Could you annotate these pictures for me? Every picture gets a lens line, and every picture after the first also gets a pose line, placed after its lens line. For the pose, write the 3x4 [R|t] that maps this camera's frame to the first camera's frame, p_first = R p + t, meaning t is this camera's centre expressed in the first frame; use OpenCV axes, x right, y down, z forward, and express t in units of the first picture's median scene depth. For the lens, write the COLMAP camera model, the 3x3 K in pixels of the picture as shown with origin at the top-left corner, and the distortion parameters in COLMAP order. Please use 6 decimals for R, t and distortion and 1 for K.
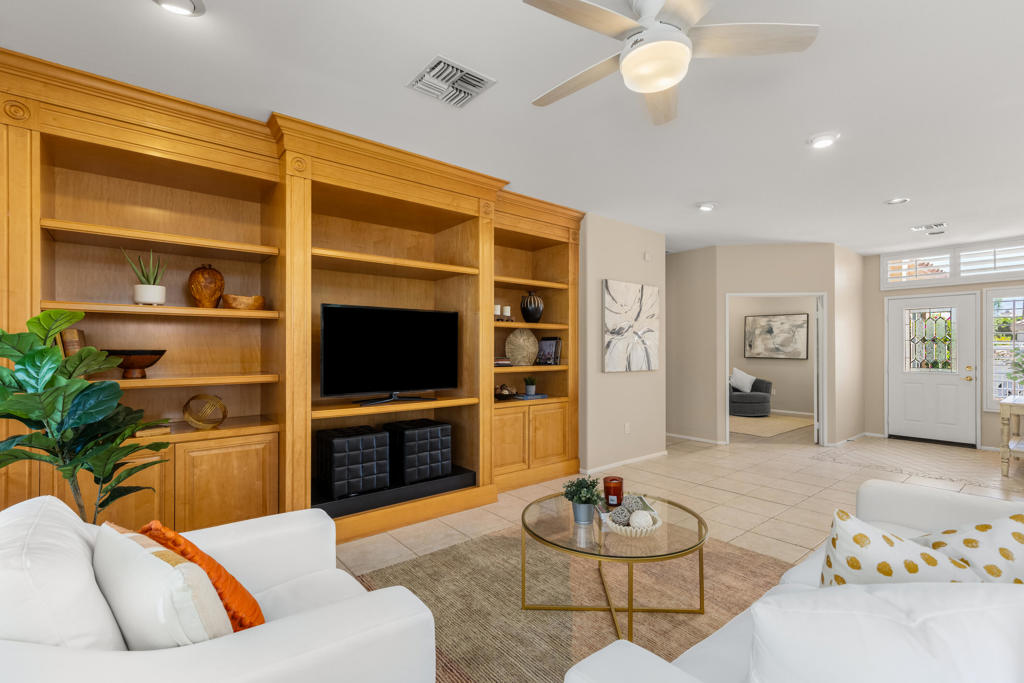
lens RADIAL K [[463.6, 0, 508.2], [0, 463.6, 344.9], [0, 0, 1]] dist [0.005026, 0.001067]
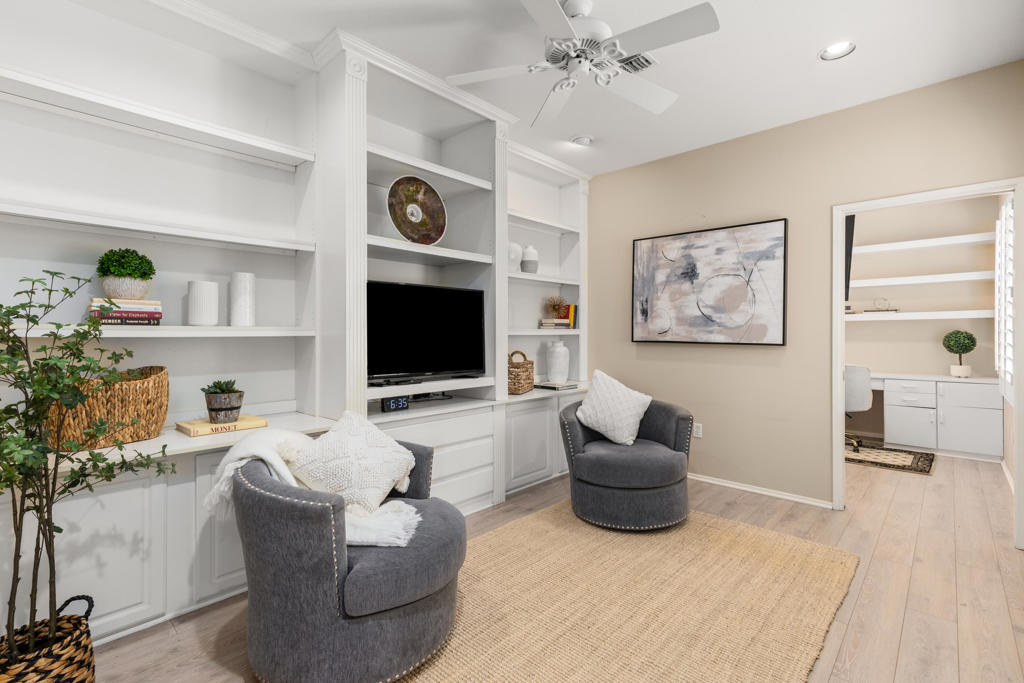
lens RADIAL K [[463.6, 0, 520.3], [0, 463.6, 334.8], [0, 0, 1]] dist [0.005026, 0.001067]
pose [[0.988029, -0.003892, 0.154221, 0.740191], [0.002147, 0.999932, 0.011478, 0.034708], [-0.154255, -0.011010, 0.987970, 1.297730]]
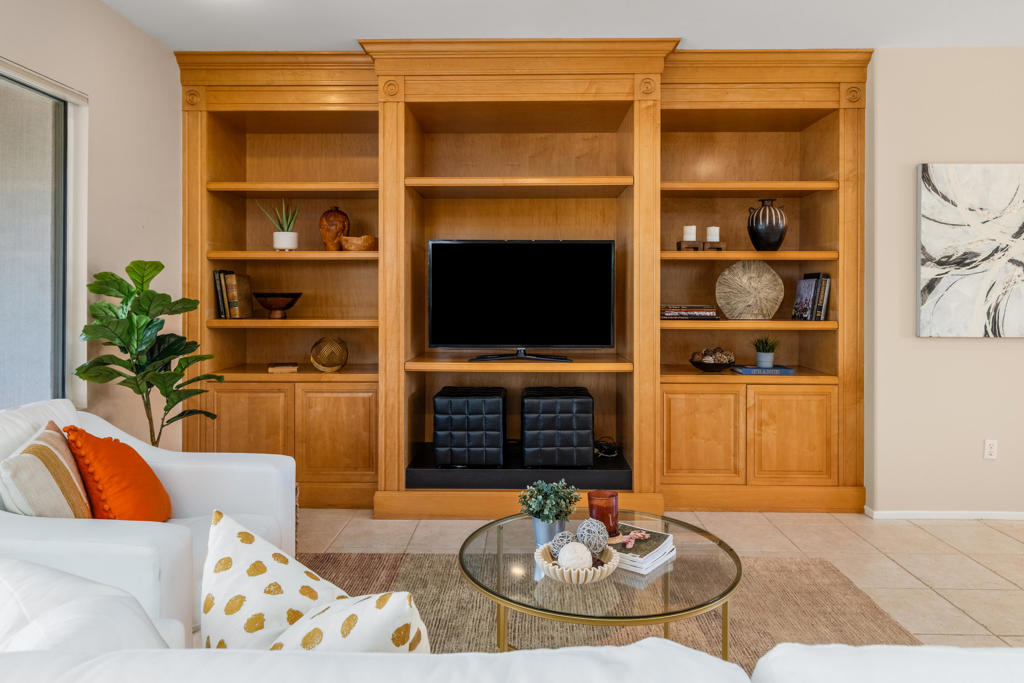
lens RADIAL K [[660.9, 0, 505.8], [0, 660.9, 289.5], [0, 0, 1]] dist [0.002825, -0.002162]
pose [[0.757534, -0.000498, -0.652796, 0.354626], [0.002996, 0.999992, 0.002715, 0.000531], [0.652789, -0.004013, 0.757529, 0.107459]]
